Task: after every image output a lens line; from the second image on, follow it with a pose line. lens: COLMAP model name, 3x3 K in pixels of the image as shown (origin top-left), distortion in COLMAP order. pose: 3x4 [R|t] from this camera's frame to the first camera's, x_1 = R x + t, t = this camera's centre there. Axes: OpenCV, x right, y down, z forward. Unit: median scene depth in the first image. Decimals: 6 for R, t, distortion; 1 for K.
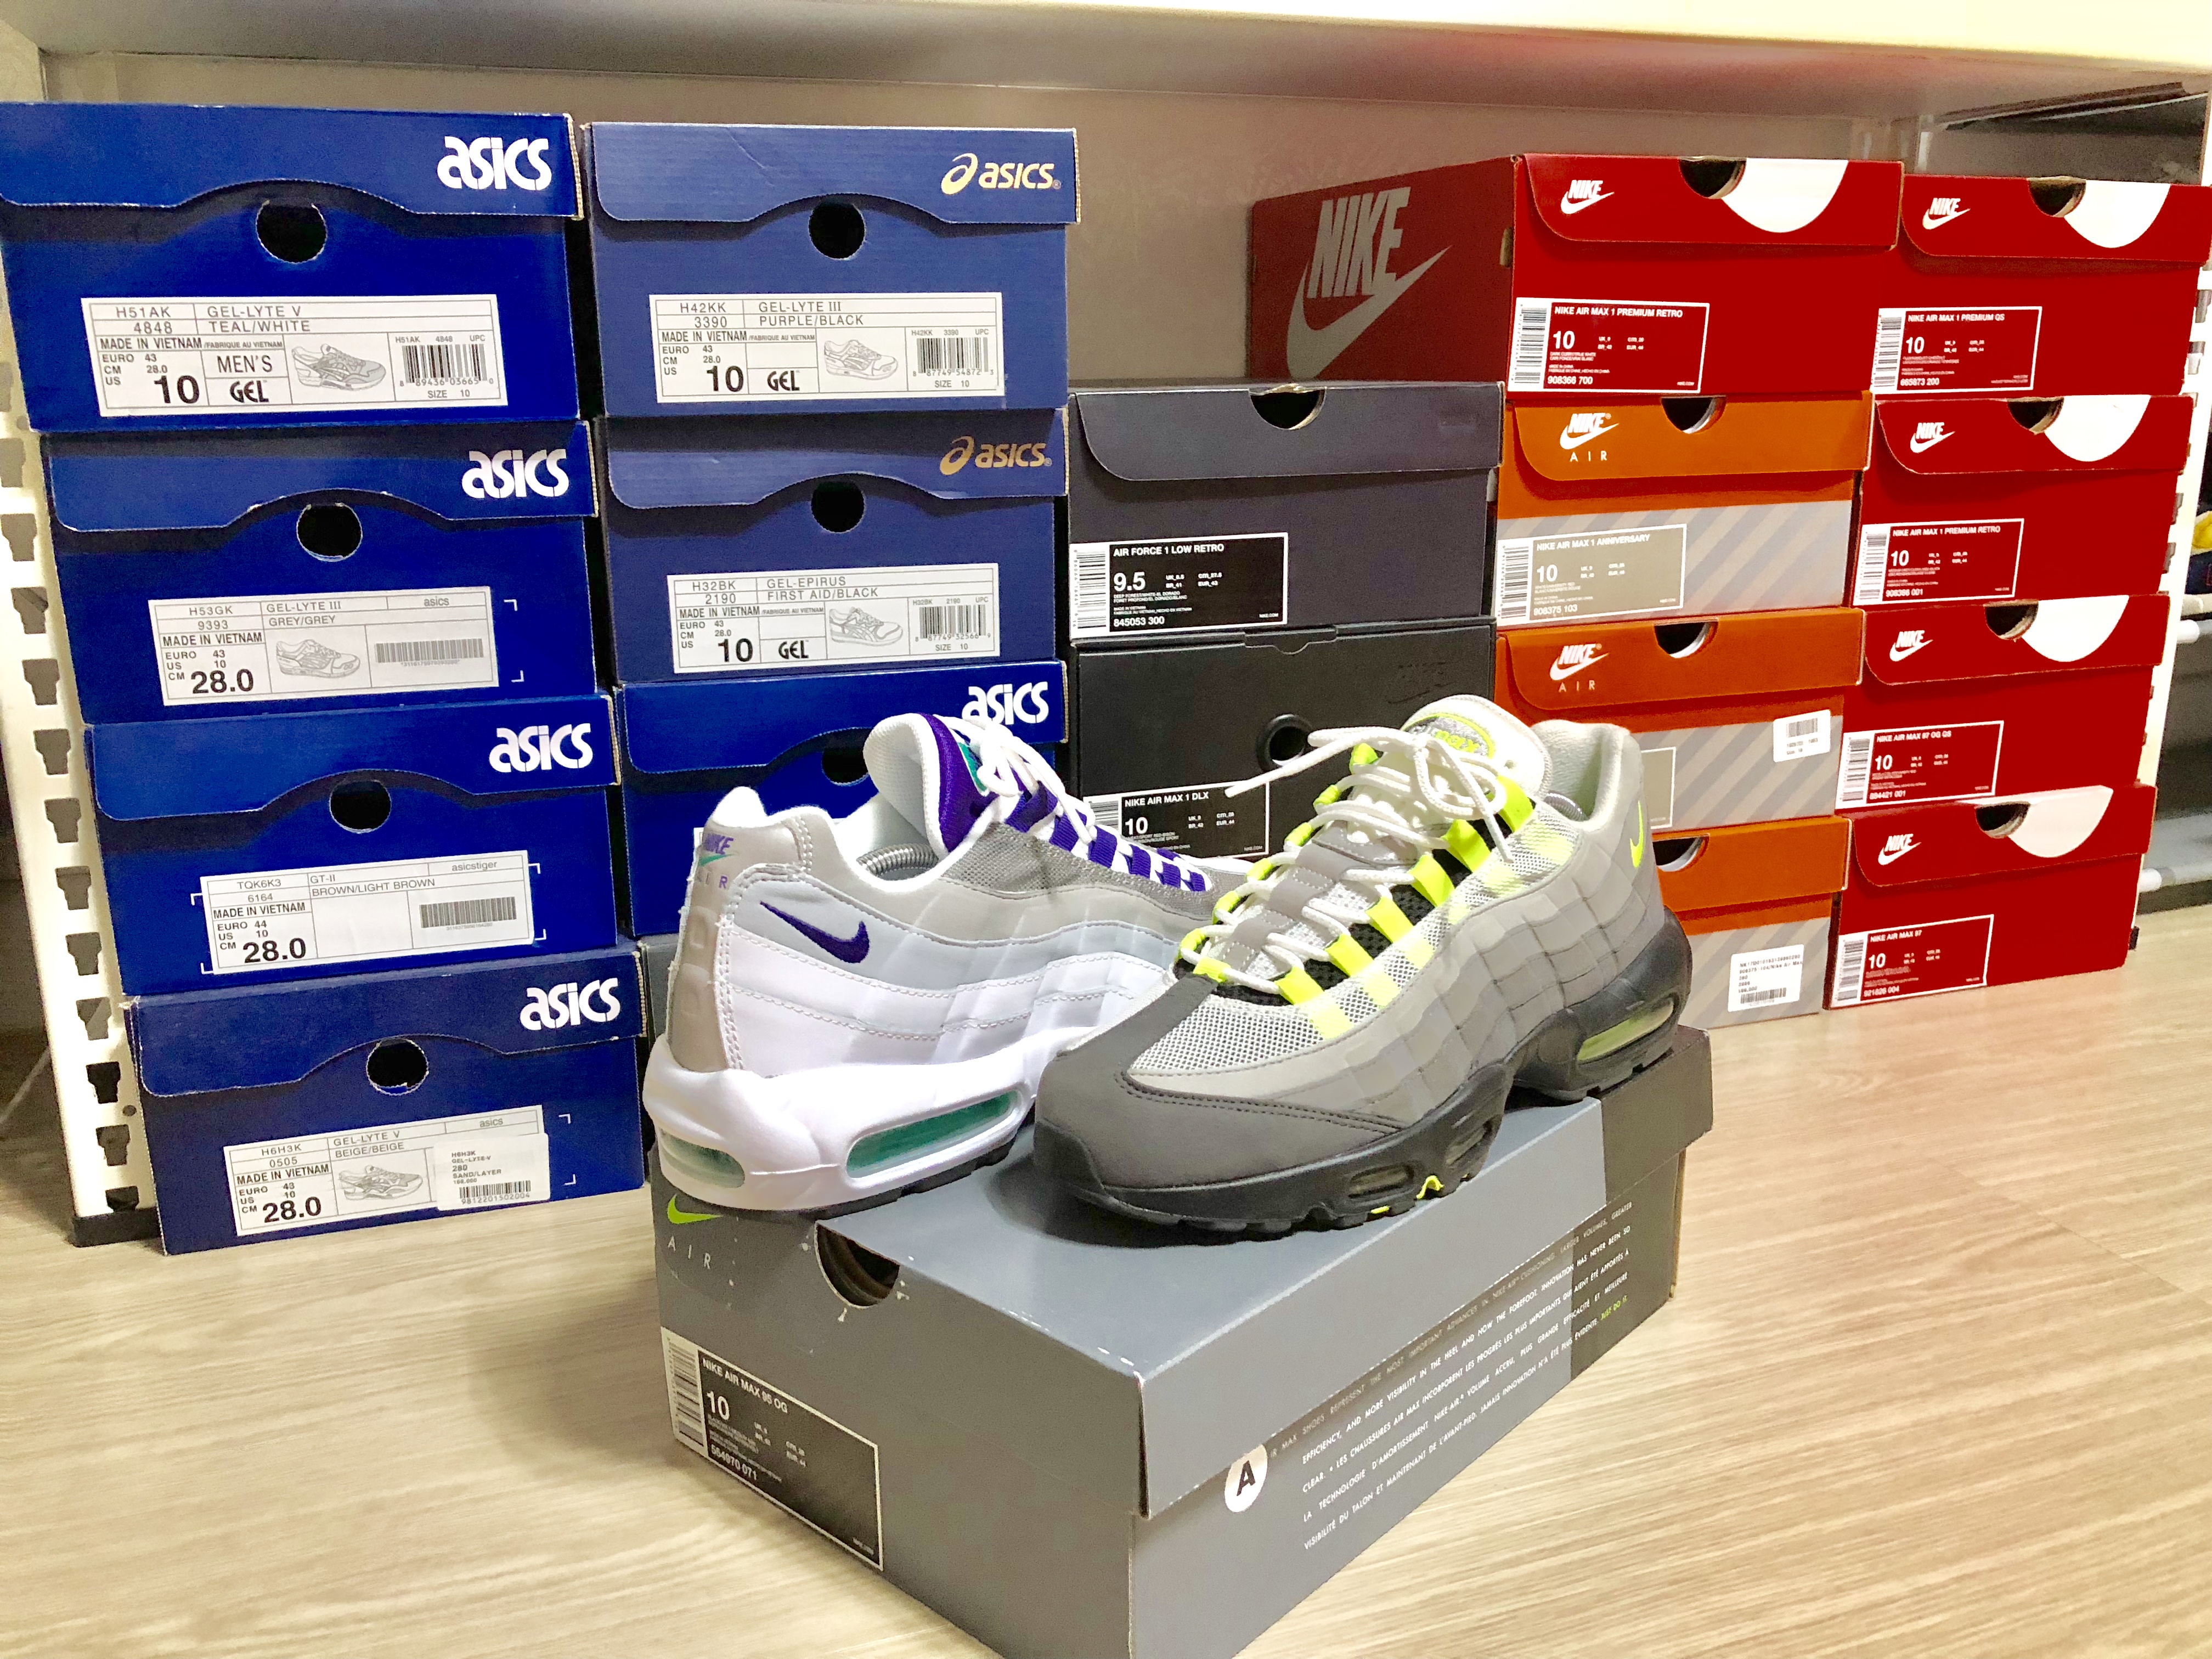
lens RADIAL K [[1793.1, 0, 1082.9], [0, 1793.1, 819.1], [0, 0, 1]] dist [0.004695, -0.000100]
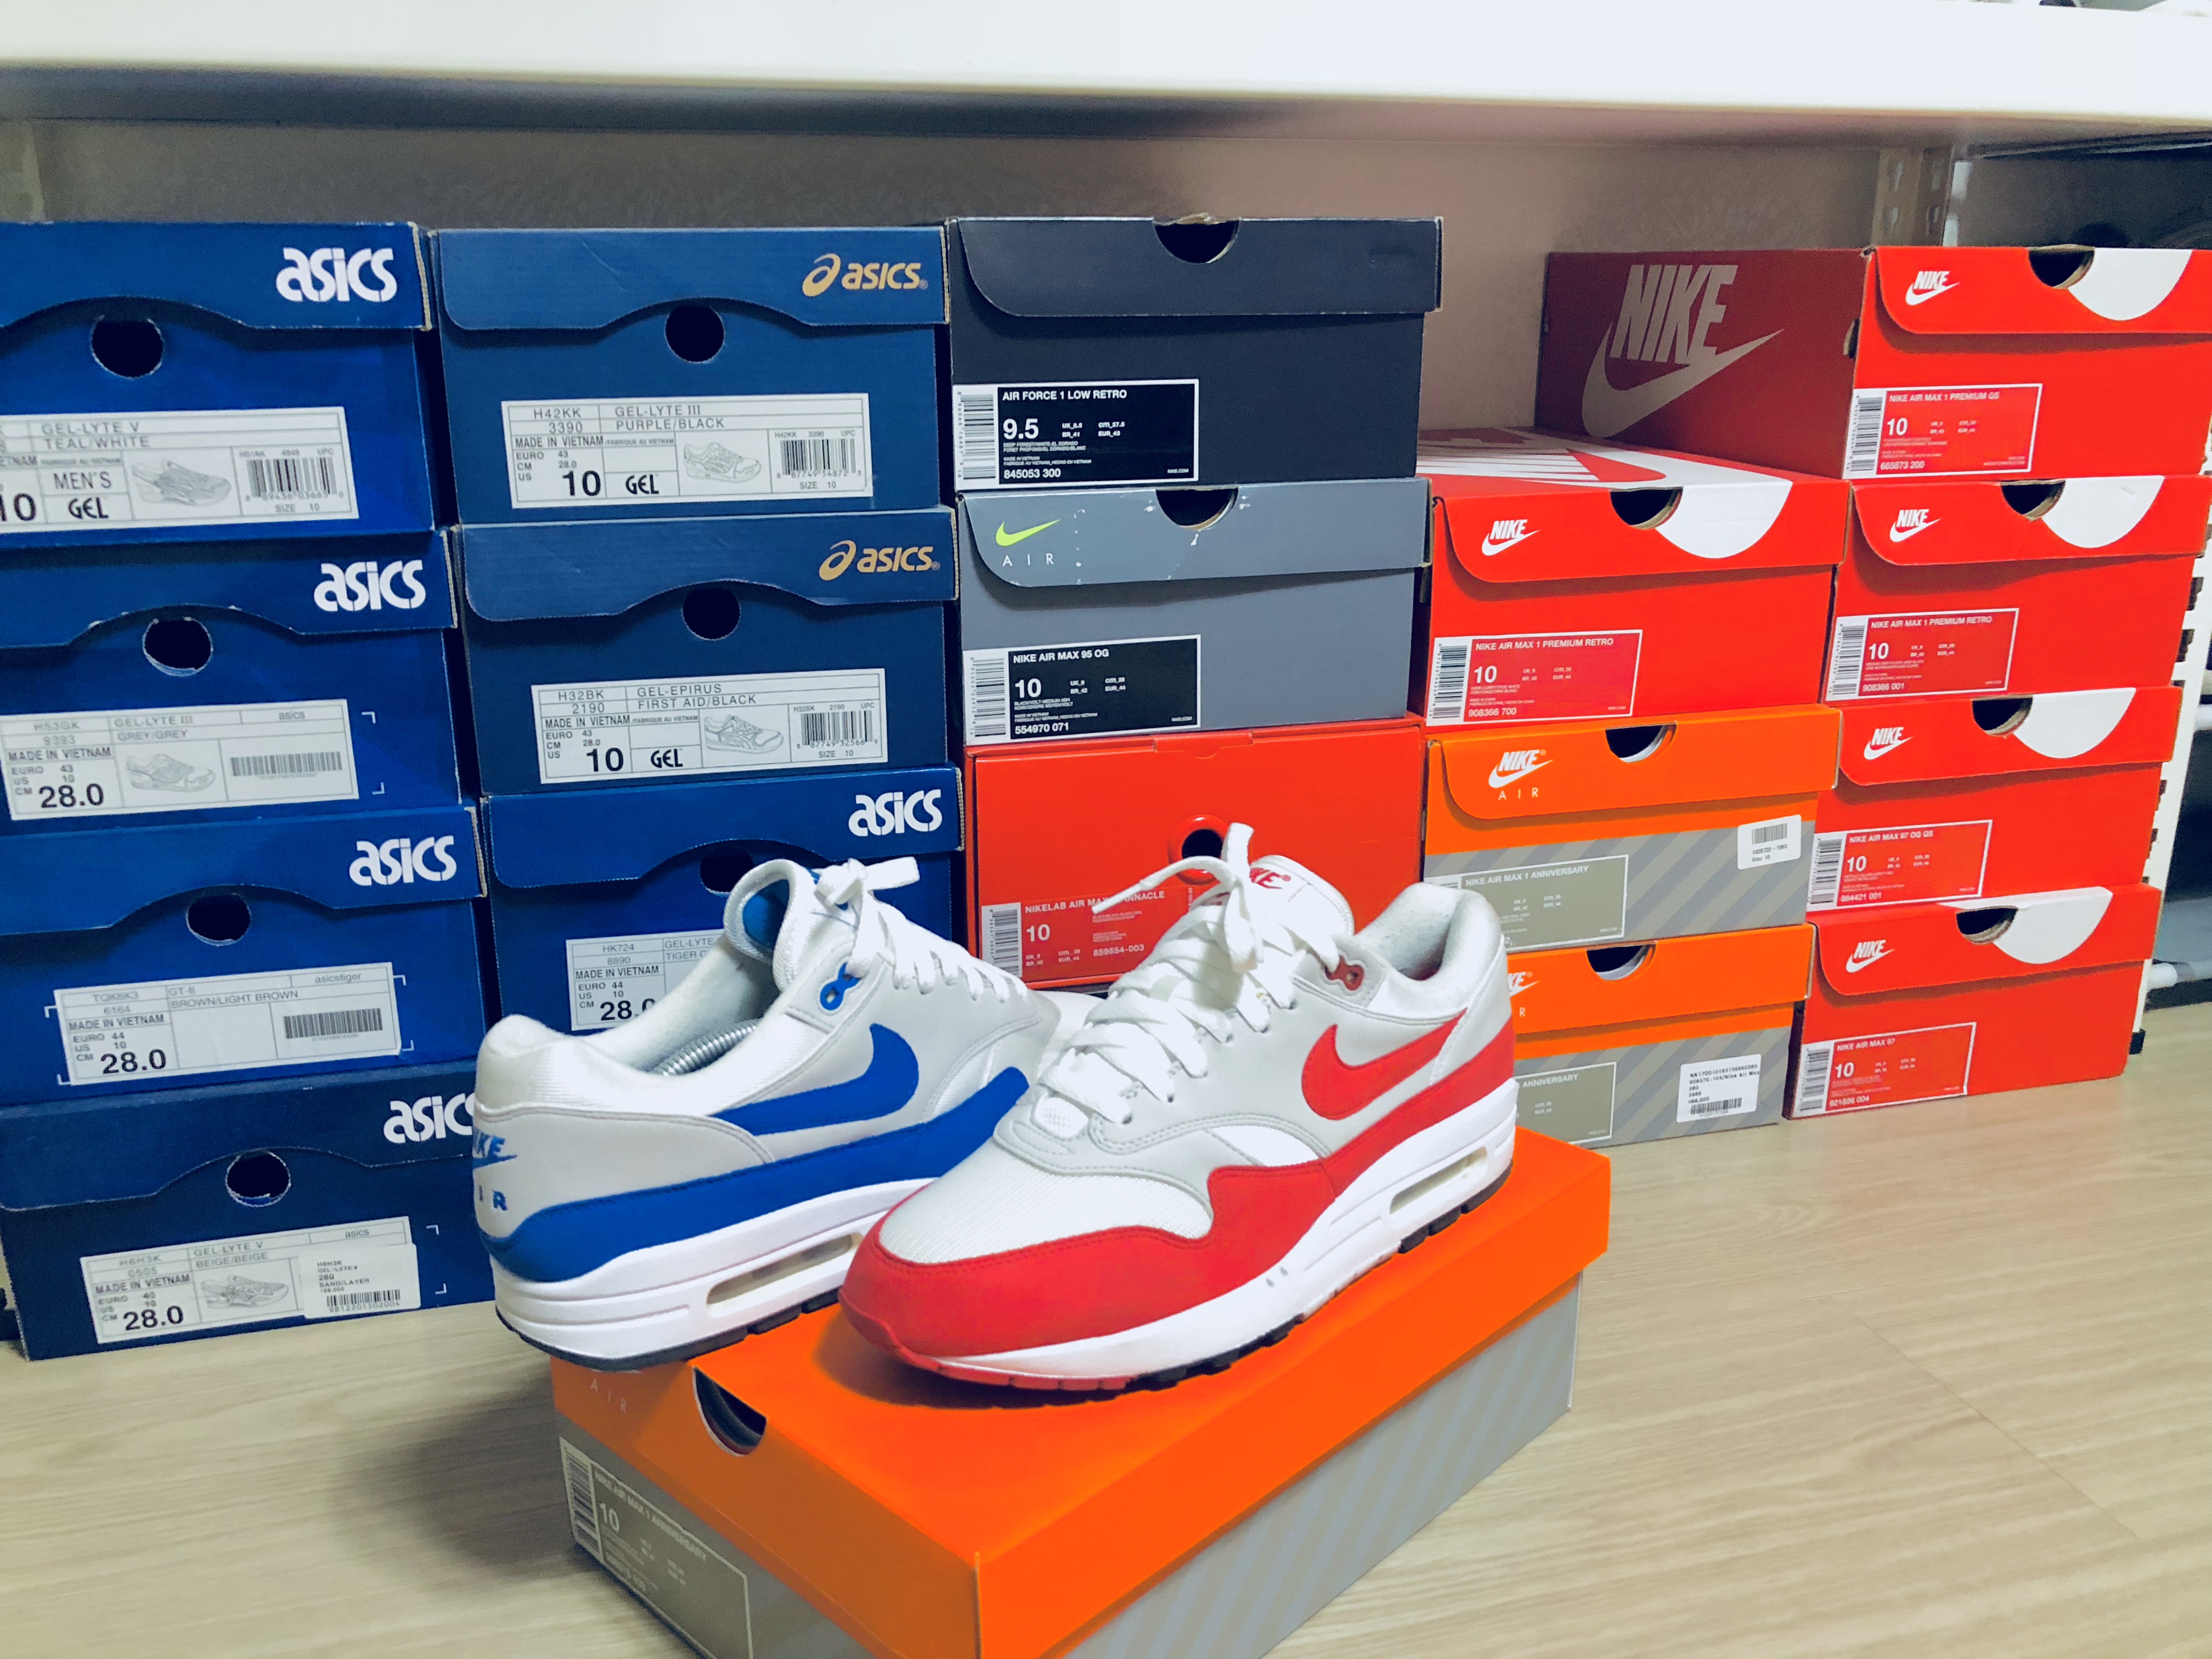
lens RADIAL K [[1793.1, 0, 1086.2], [0, 1793.1, 808.1], [0, 0, 1]] dist [0.004695, -0.000100]
pose [[0.998050, 0.024094, -0.057582, 0.121664], [-0.022255, 0.999228, 0.032360, -0.104987], [0.058318, -0.031015, 0.997816, 0.045260]]
